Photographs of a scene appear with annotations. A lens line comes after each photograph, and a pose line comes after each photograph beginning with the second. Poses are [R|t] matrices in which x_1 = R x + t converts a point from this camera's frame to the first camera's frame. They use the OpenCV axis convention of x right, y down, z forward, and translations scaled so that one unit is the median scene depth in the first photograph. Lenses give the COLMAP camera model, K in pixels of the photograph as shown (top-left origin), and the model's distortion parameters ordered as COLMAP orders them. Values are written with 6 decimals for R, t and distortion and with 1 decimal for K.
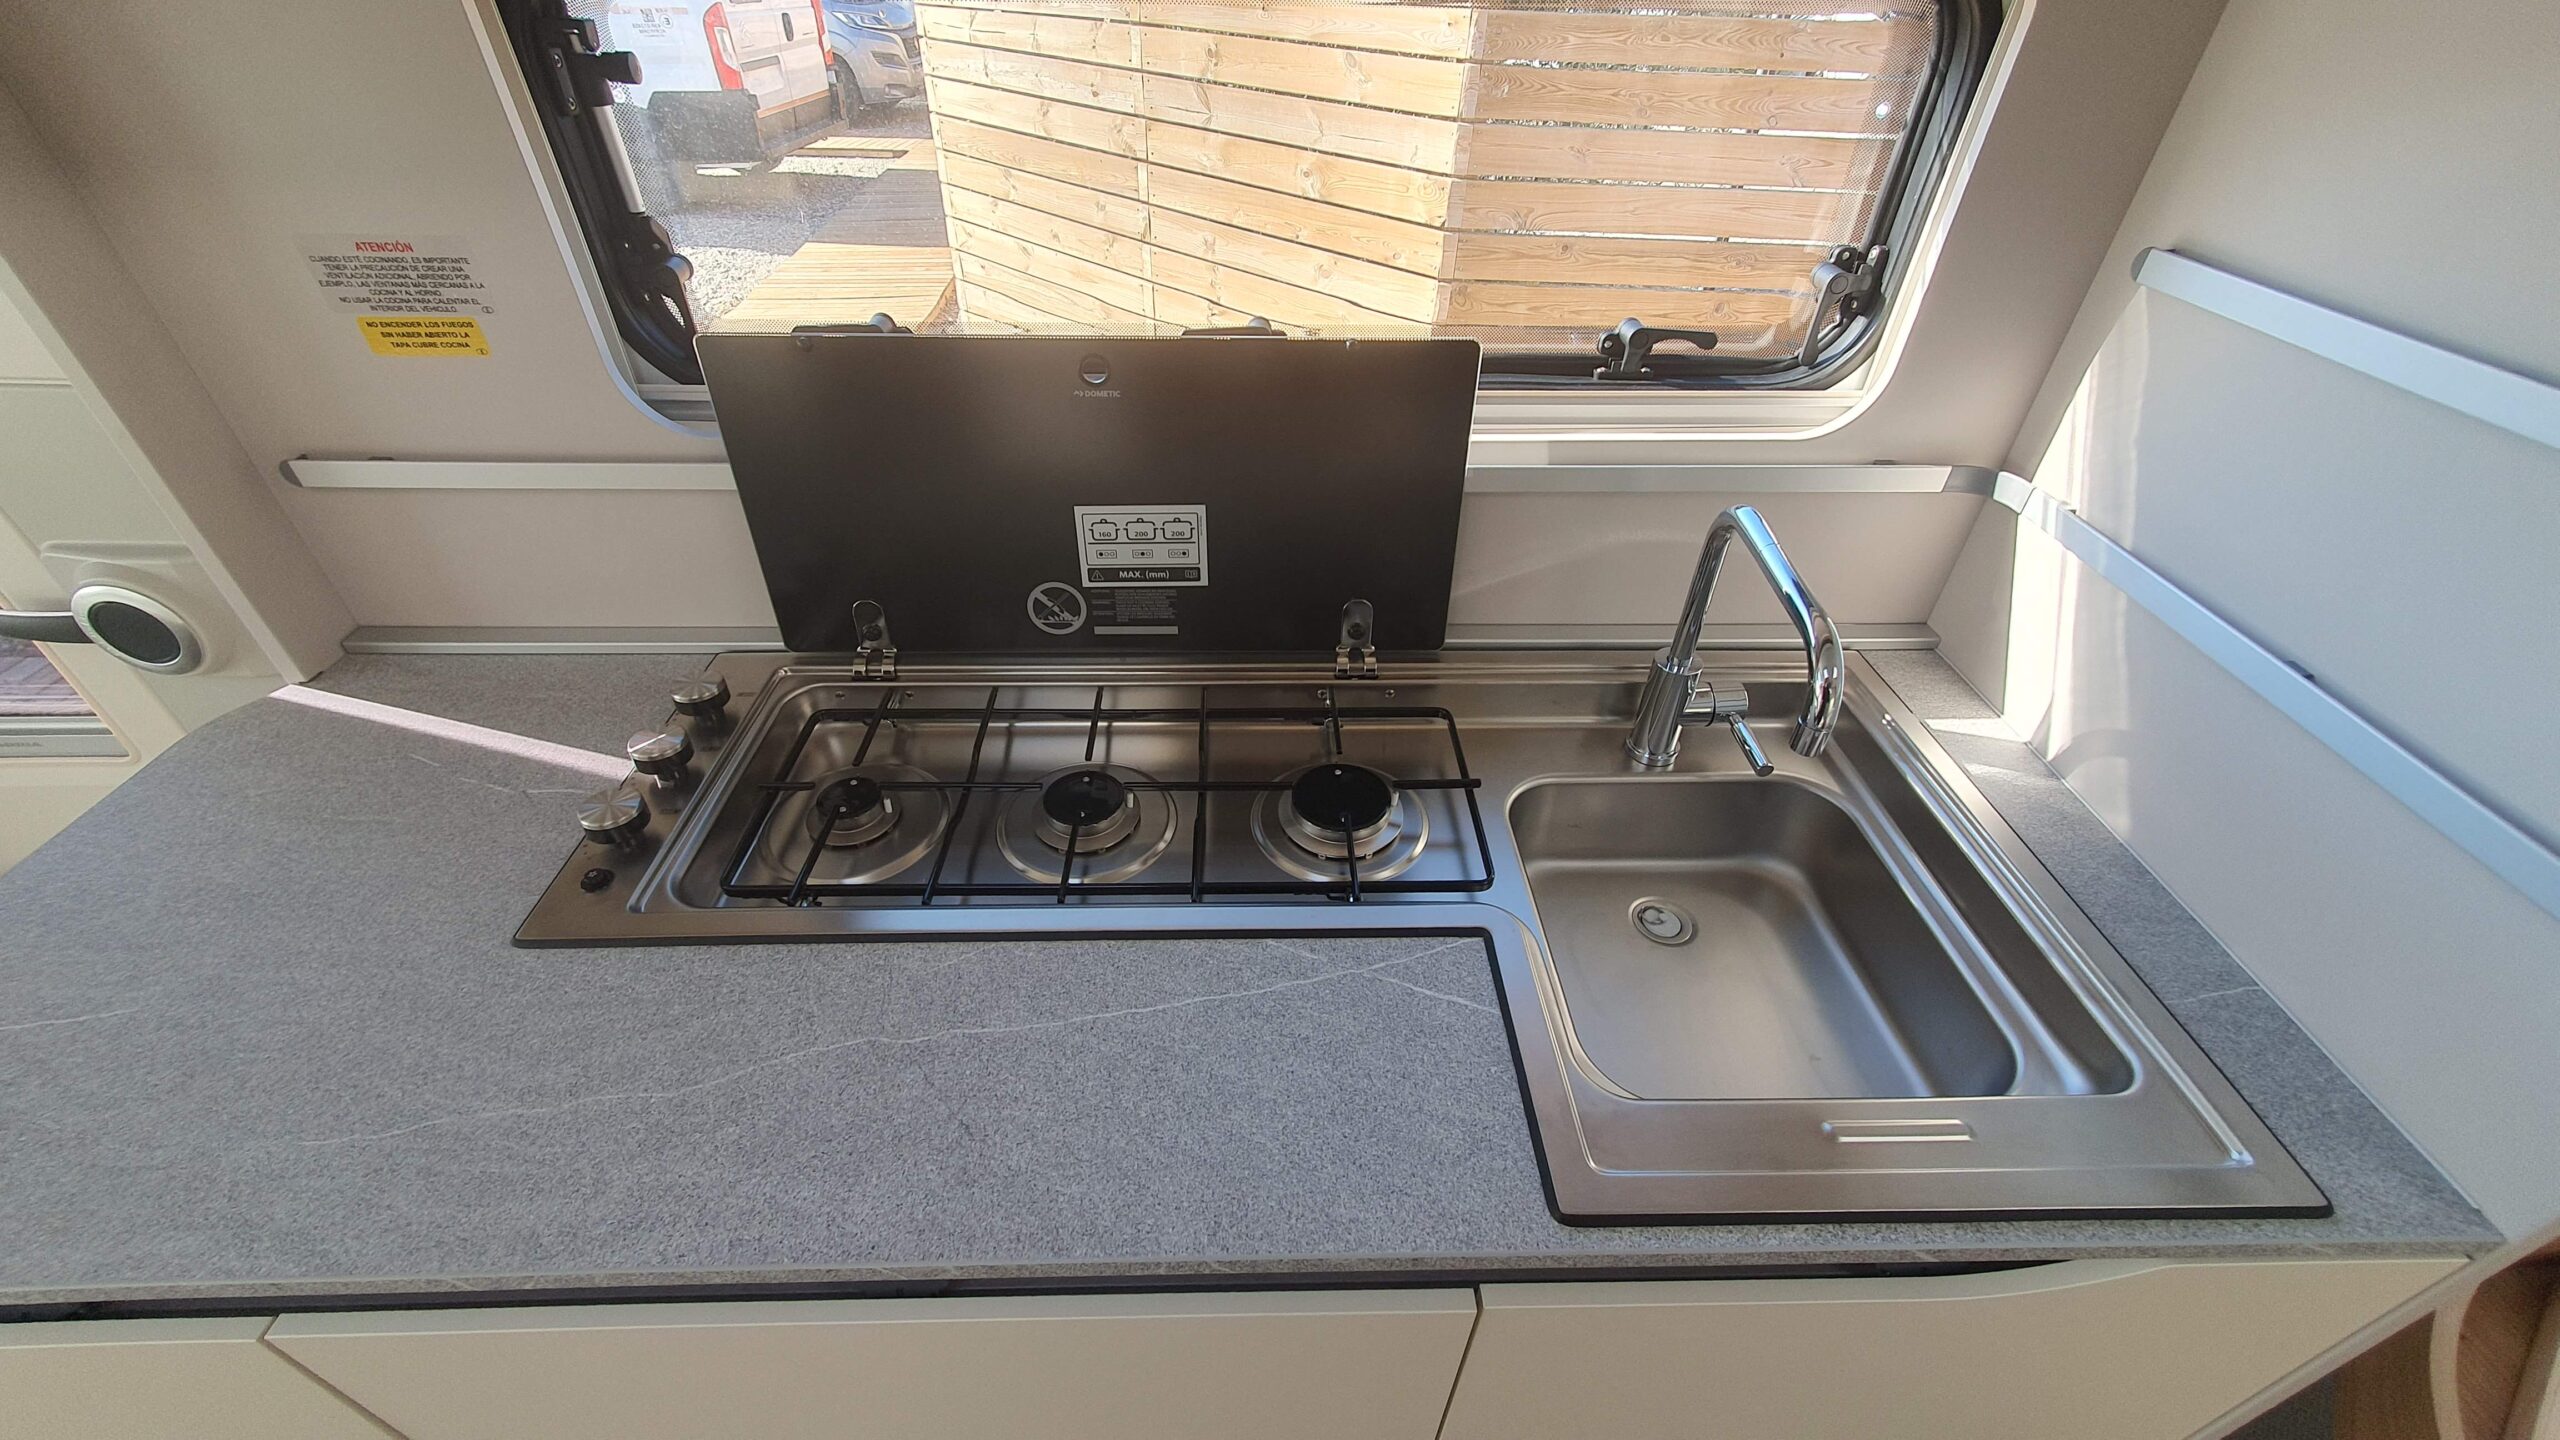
lens RADIAL K [[1017.1, 0, 1263.6], [0, 1017.1, 715.3], [0, 0, 1]] dist [0.010939, -0.001855]
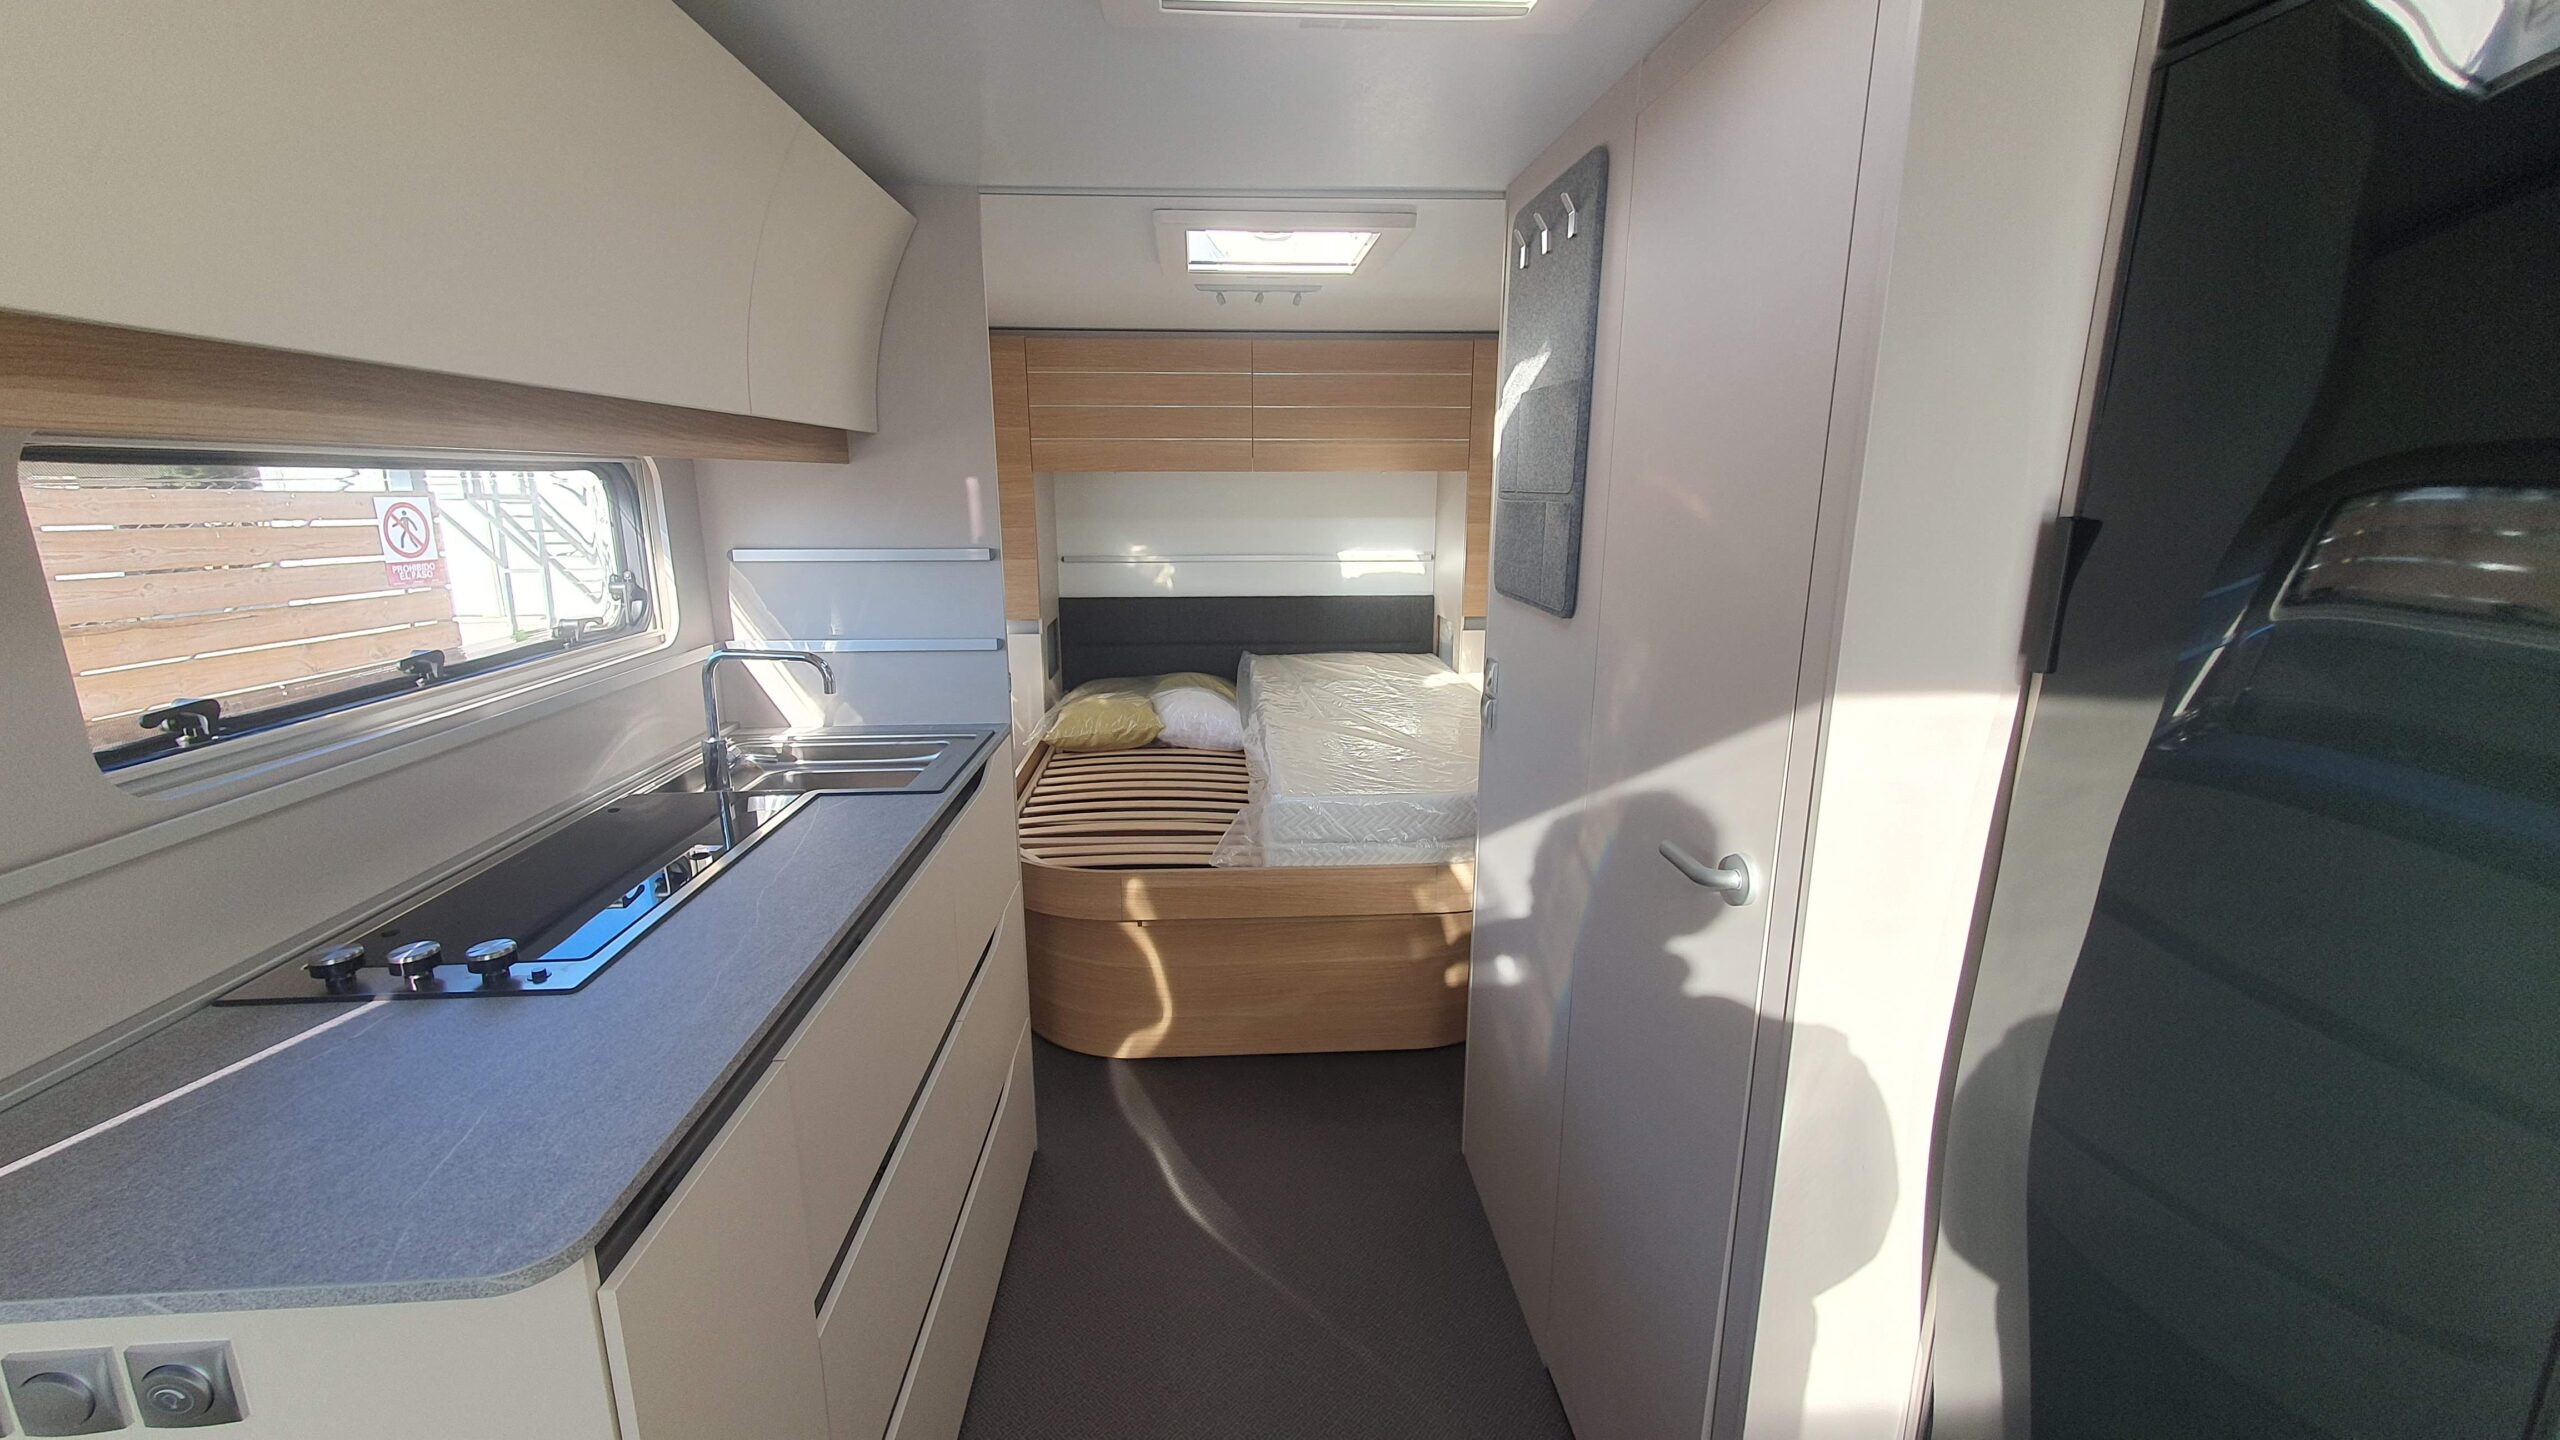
lens RADIAL K [[1017.1, 0, 1264.3], [0, 1017.1, 715.8], [0, 0, 1]] dist [0.010939, -0.001855]
pose [[-0.021581, -0.238576, 0.970884, -1.794109], [0.613741, 0.763429, 0.201241, 0.200695], [-0.789213, 0.600214, 0.129948, -0.216436]]
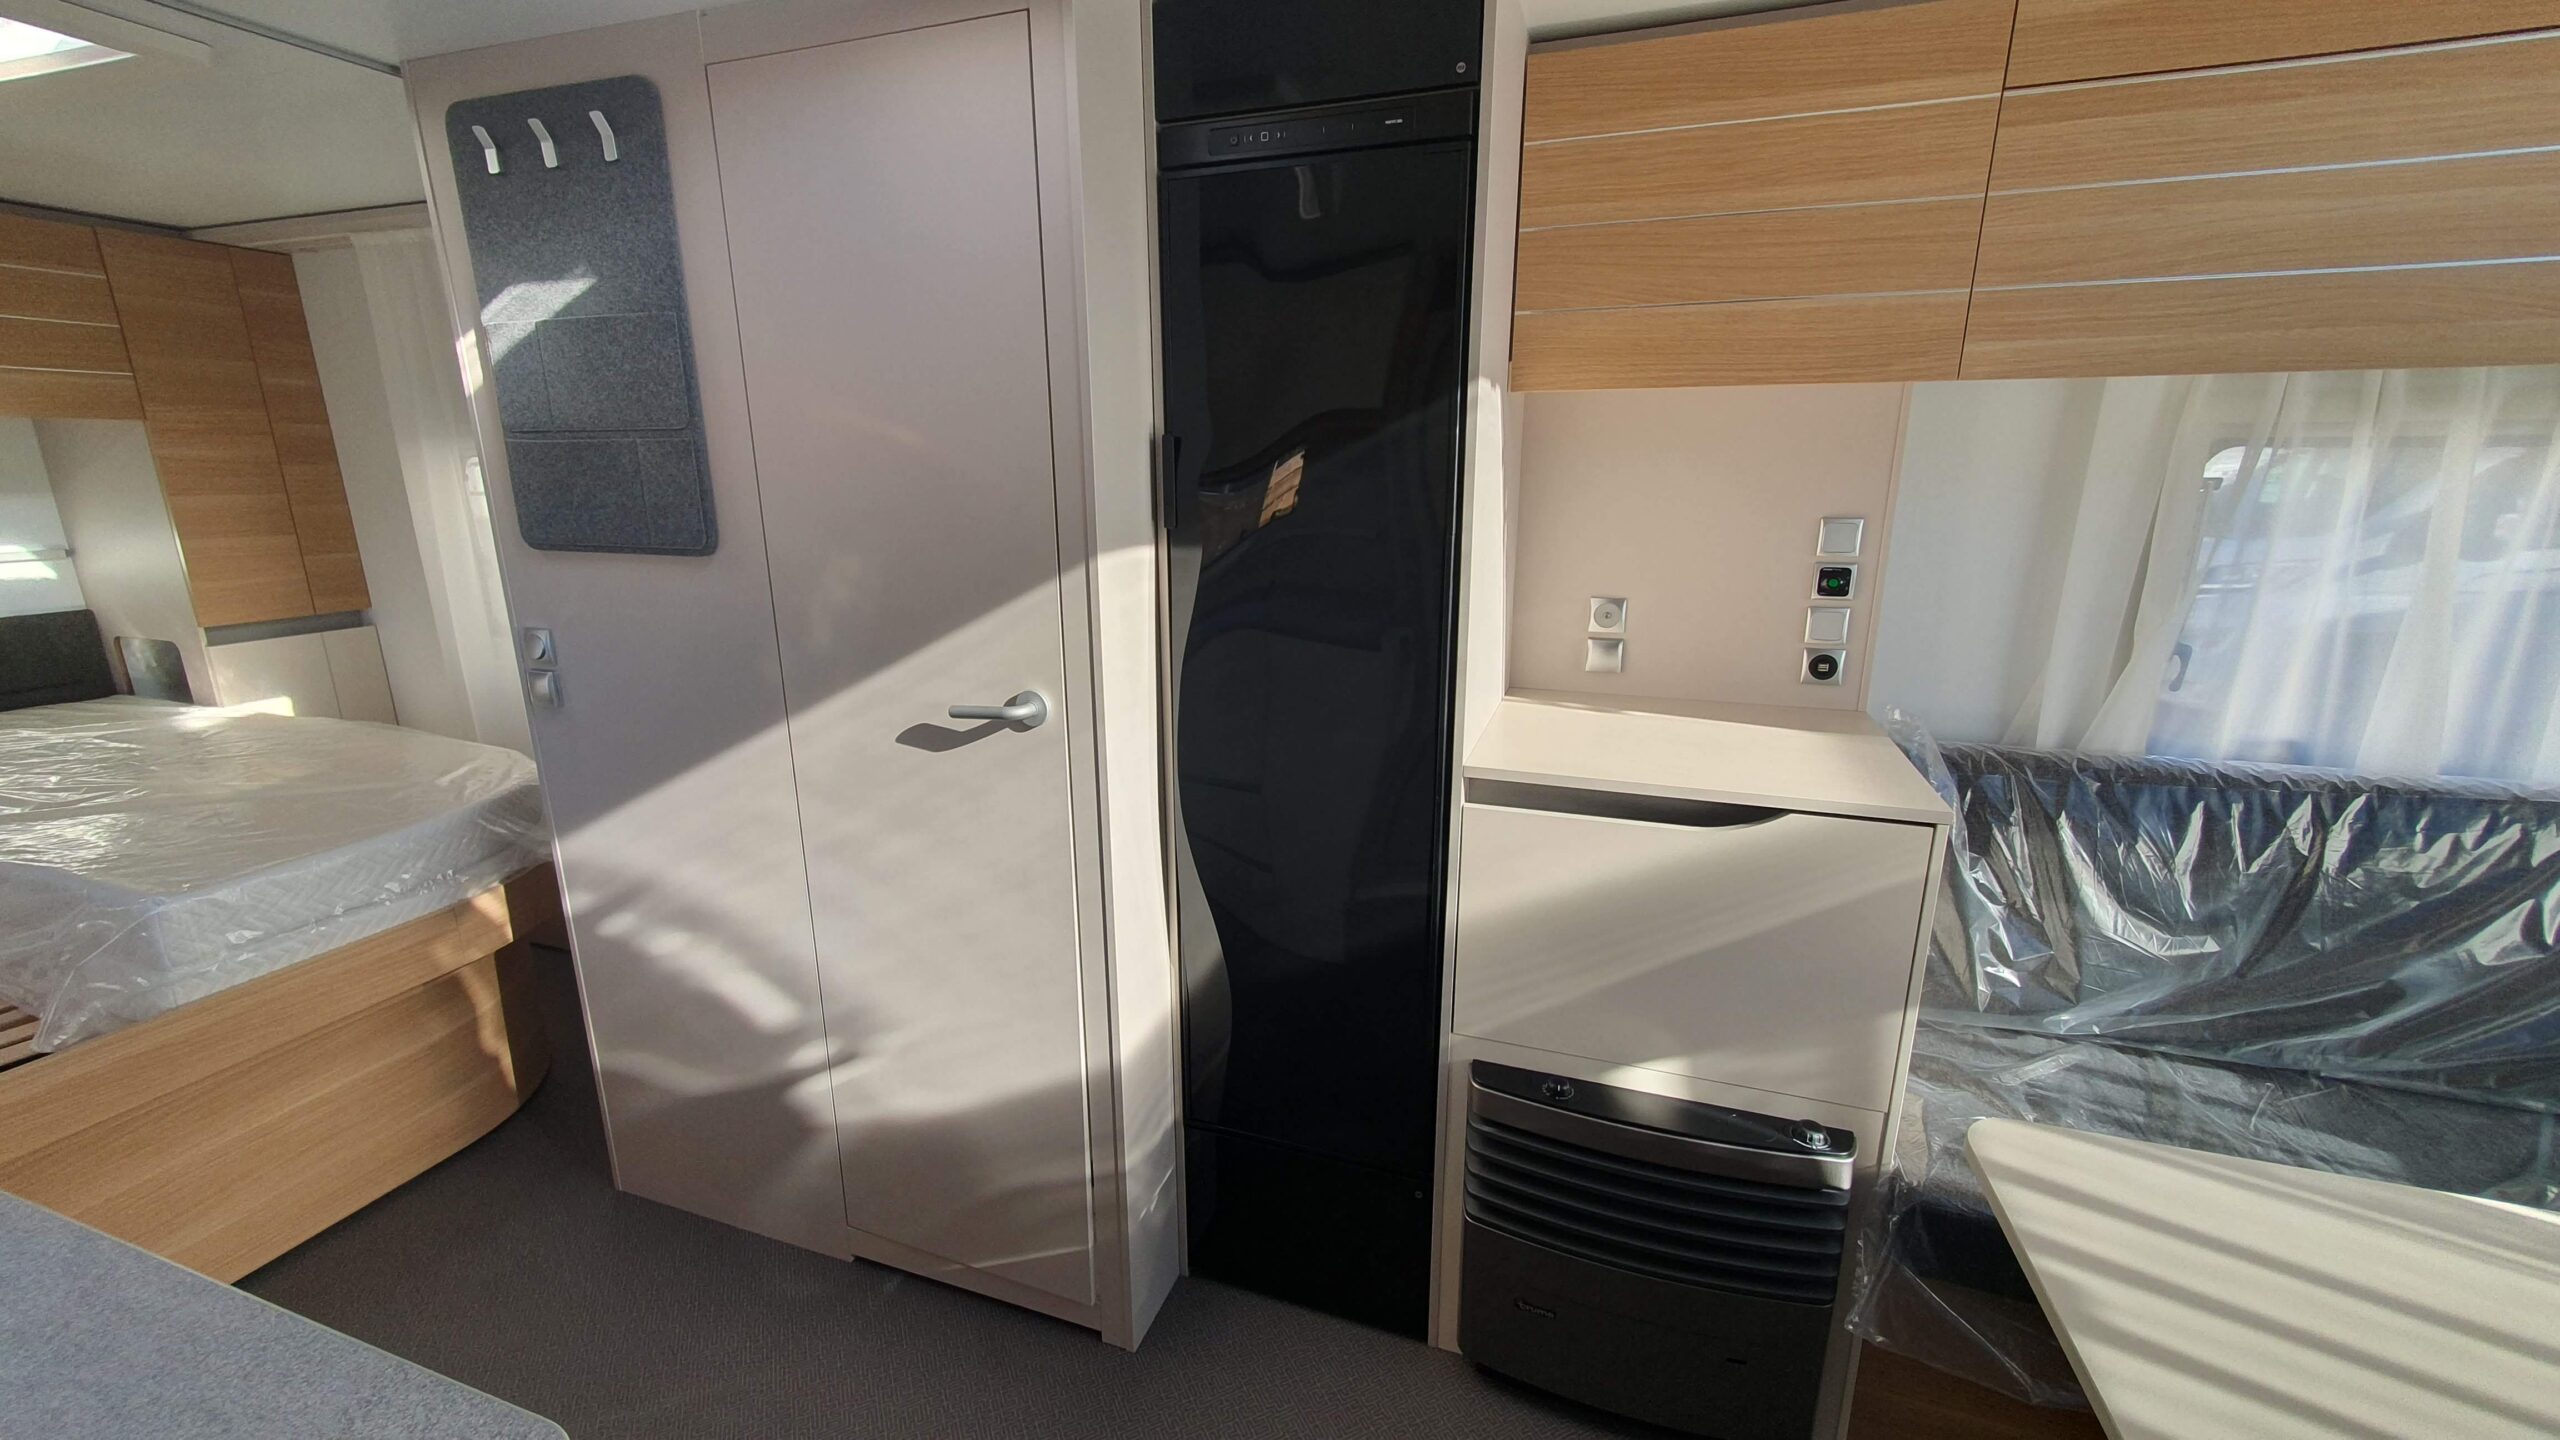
lens RADIAL K [[1017.1, 0, 1278.1], [0, 1017.1, 711.5], [0, 0, 1]] dist [0.010939, -0.001855]
pose [[-0.930071, -0.101155, 0.353179, -1.611897], [0.216720, 0.625190, 0.749780, -0.248489], [-0.296648, 0.773889, -0.559549, 0.485470]]
